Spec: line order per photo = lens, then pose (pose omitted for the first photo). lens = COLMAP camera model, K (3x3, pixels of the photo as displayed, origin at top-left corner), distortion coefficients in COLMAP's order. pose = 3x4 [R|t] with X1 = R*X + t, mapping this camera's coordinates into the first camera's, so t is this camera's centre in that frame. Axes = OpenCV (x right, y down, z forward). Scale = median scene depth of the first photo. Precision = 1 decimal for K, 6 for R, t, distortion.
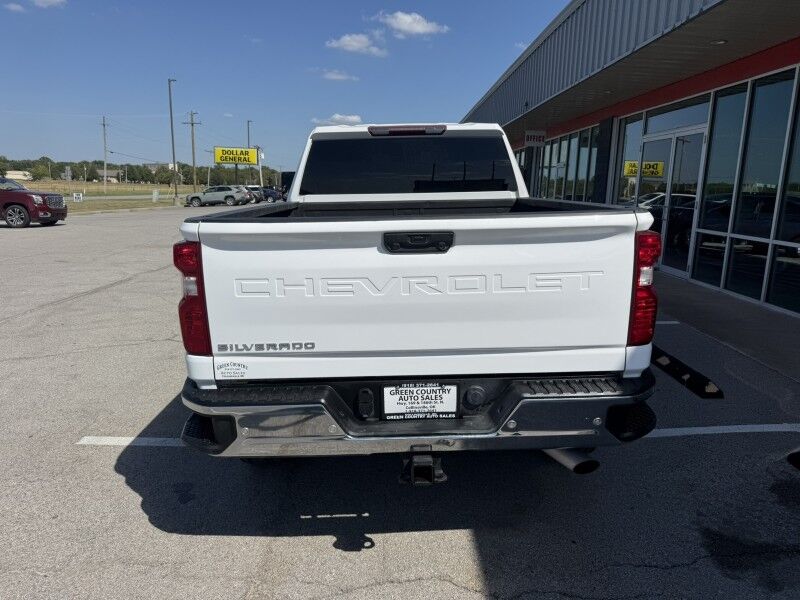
lens RADIAL K [[565.7, 0, 402.6], [0, 565.7, 294.9], [0, 0, 1]] dist [0.020834, -0.036003]
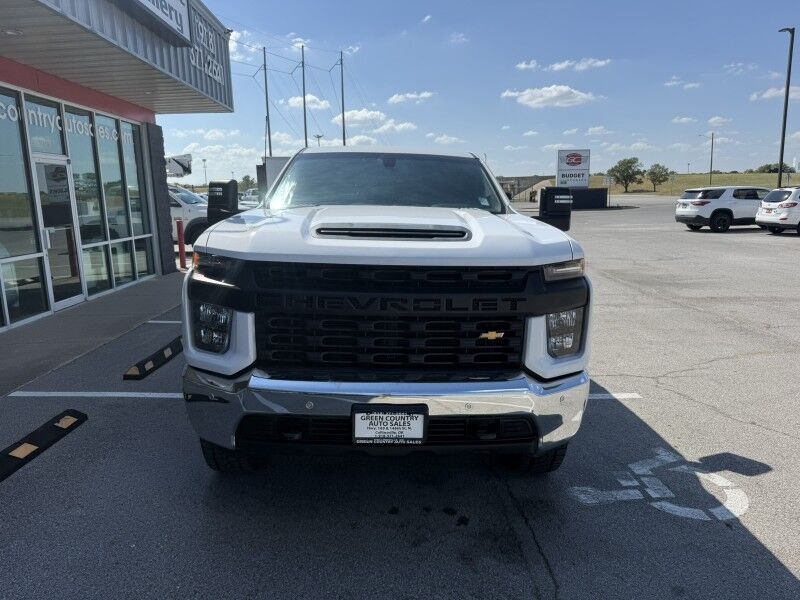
lens RADIAL K [[565.7, 0, 407.7], [0, 565.7, 305.4], [0, 0, 1]] dist [0.020834, -0.036003]
pose [[-0.999383, 0.003022, -0.034979, 0.010531], [-0.010203, 0.928289, 0.371721, -0.359844], [0.033595, 0.371848, -0.927685, 1.789538]]
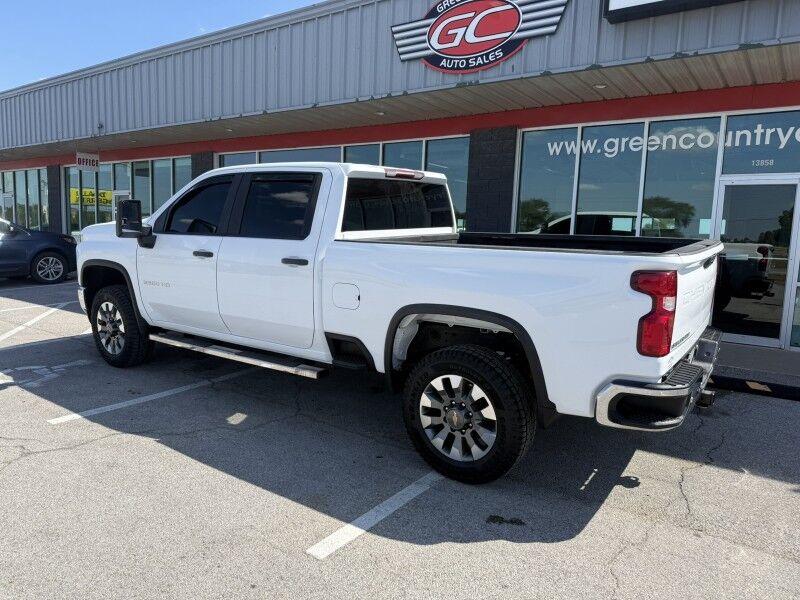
lens RADIAL K [[565.7, 0, 394.2], [0, 565.7, 297.3], [0, 0, 1]] dist [0.020834, -0.036003]
pose [[0.589756, -0.105800, 0.800621, -0.667433], [0.139389, 0.989838, 0.028128, -0.058545], [-0.795461, 0.095009, 0.598511, 0.259984]]
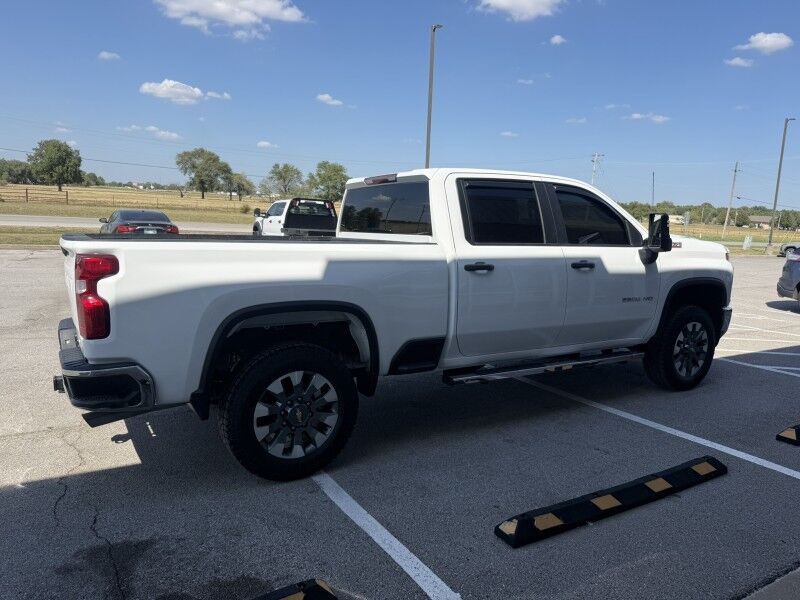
lens RADIAL K [[565.7, 0, 400.1], [0, 565.7, 298.4], [0, 0, 1]] dist [0.020834, -0.036003]
pose [[0.498668, 0.136114, -0.856039, 0.734846], [-0.197012, 0.979544, 0.040986, -0.079854], [0.844107, 0.148211, 0.515283, 0.347942]]
